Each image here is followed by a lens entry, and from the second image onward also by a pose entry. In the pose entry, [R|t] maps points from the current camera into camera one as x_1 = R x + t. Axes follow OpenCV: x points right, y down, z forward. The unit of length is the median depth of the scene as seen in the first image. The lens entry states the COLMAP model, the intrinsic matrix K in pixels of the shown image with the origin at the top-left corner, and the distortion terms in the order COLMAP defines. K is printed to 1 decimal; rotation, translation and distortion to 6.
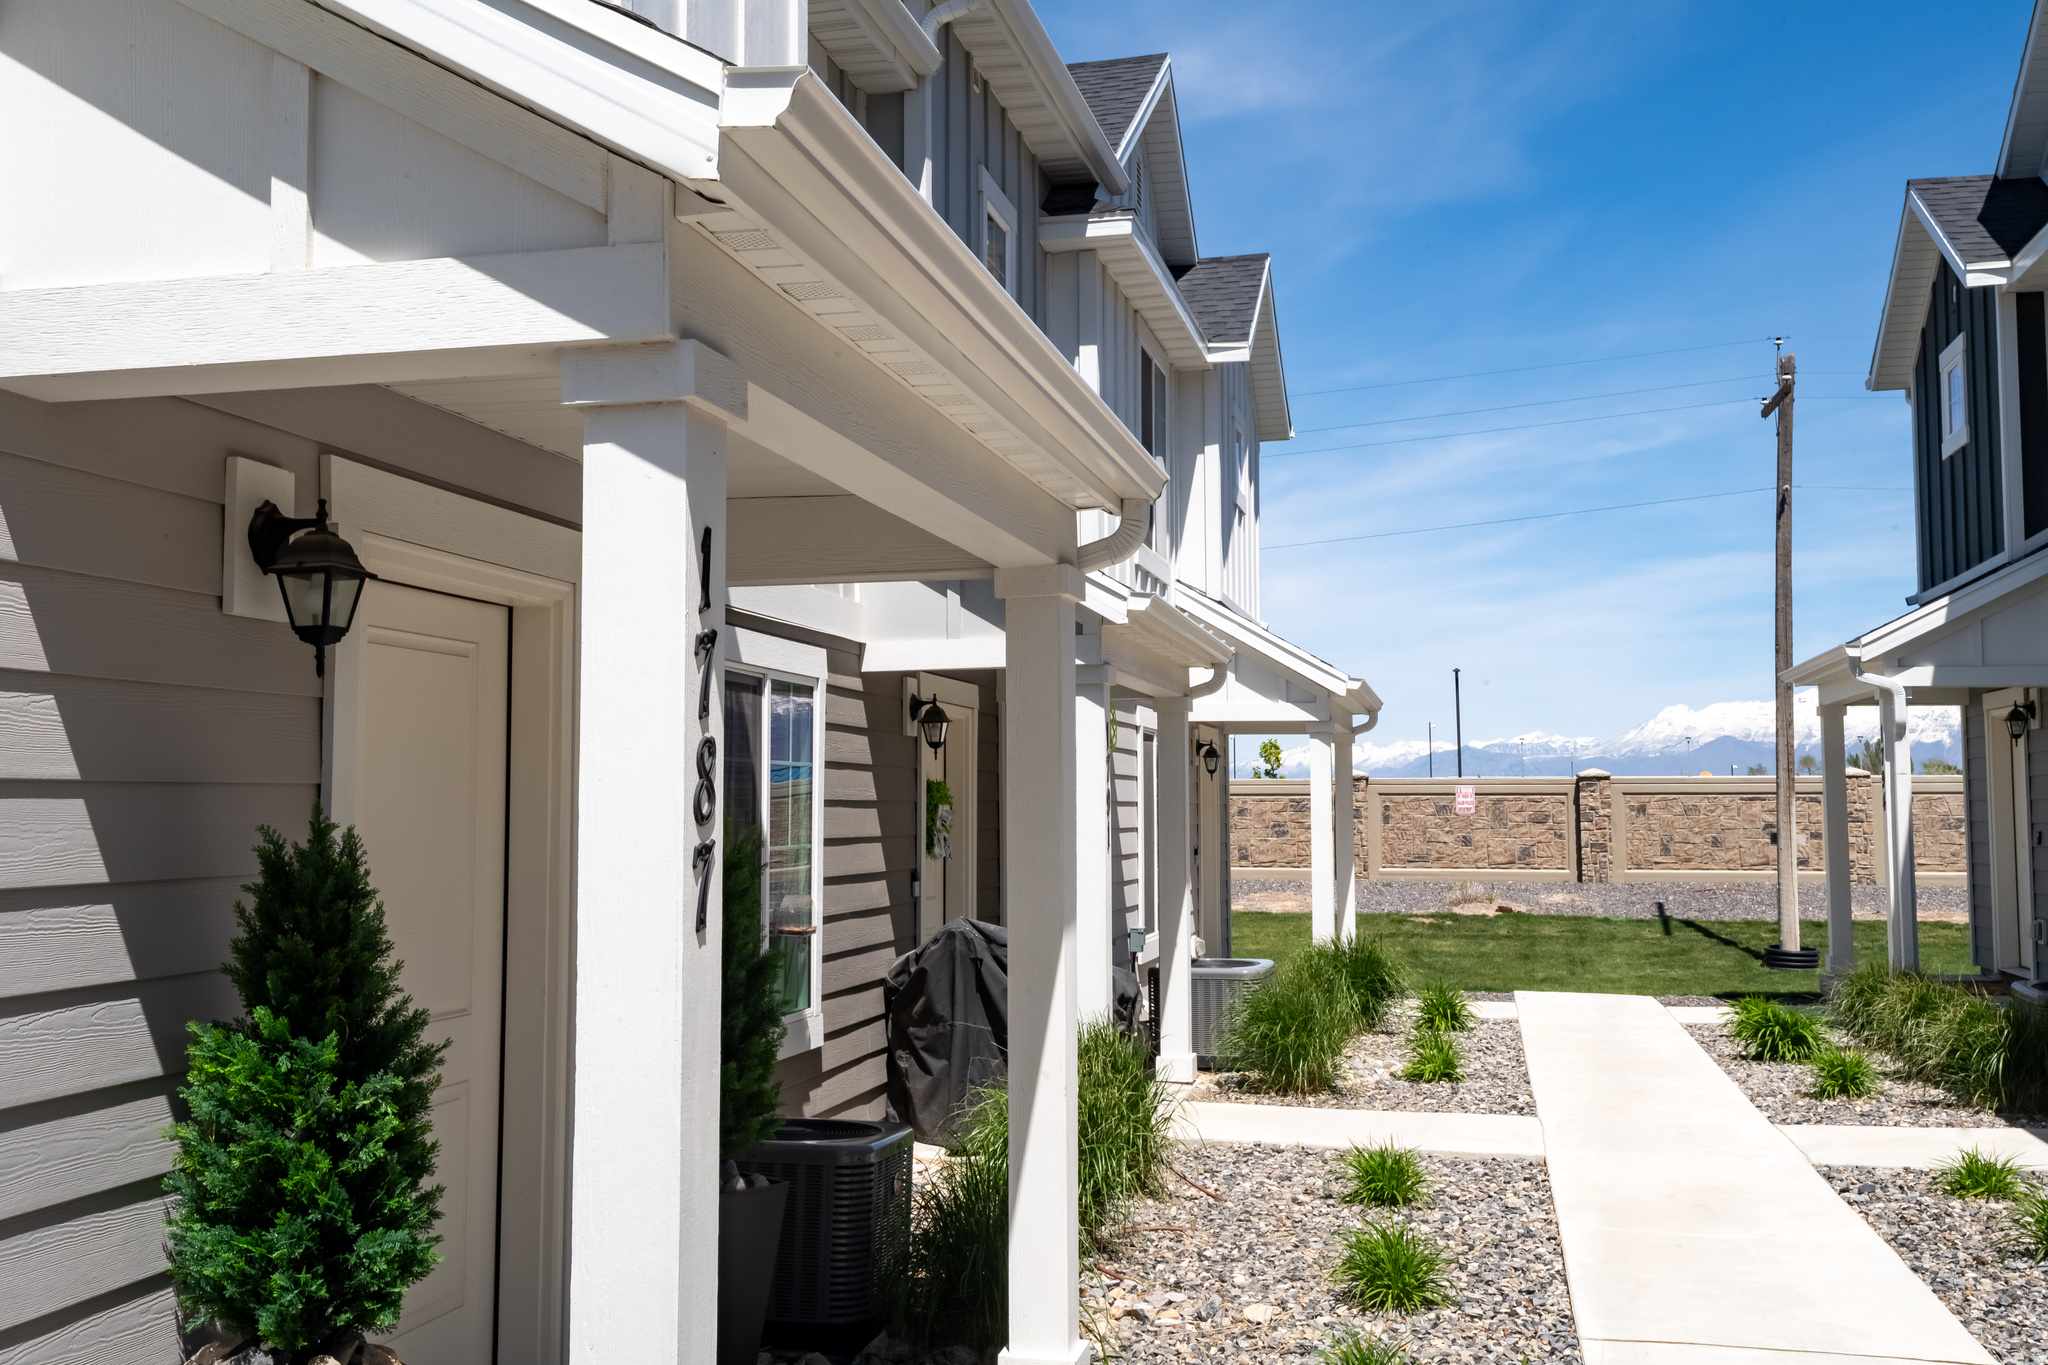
lens RADIAL K [[1948.2, 0, 1021.8], [0, 1948.2, 684.2], [0, 0, 1]] dist [-0.003706, 0.000000]
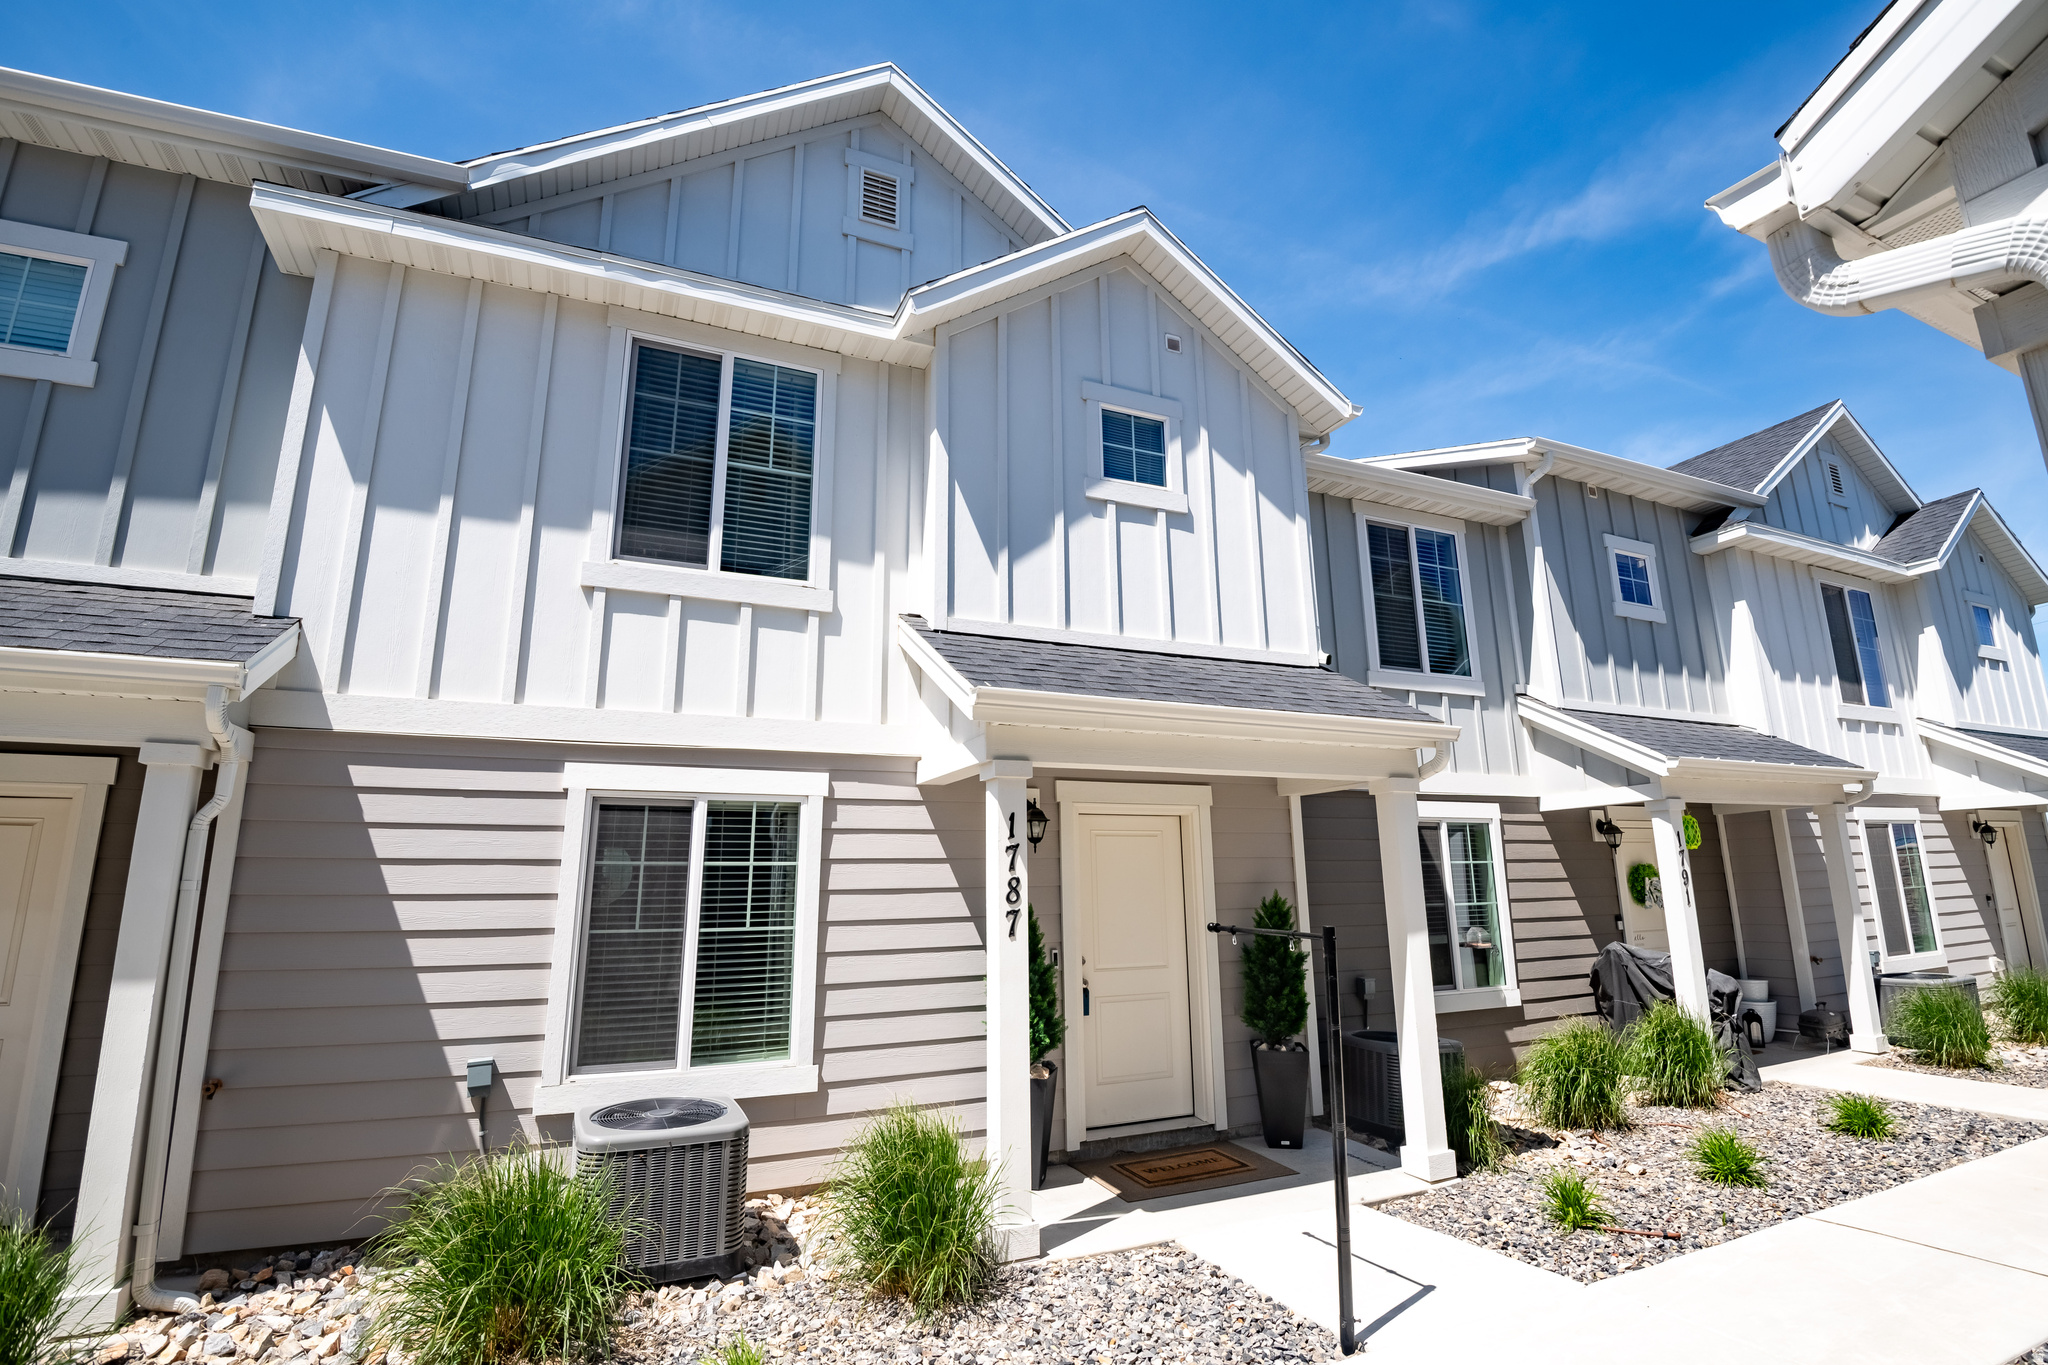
lens RADIAL K [[956.4, 0, 1022.0], [0, 956.4, 680.6], [0, 0, 1]] dist [-0.024455, -0.000704]
pose [[0.612024, -0.178171, -0.770507, 0.352688], [0.067924, 0.982534, -0.173246, -0.005745], [0.787916, 0.053694, 0.613437, -0.002778]]
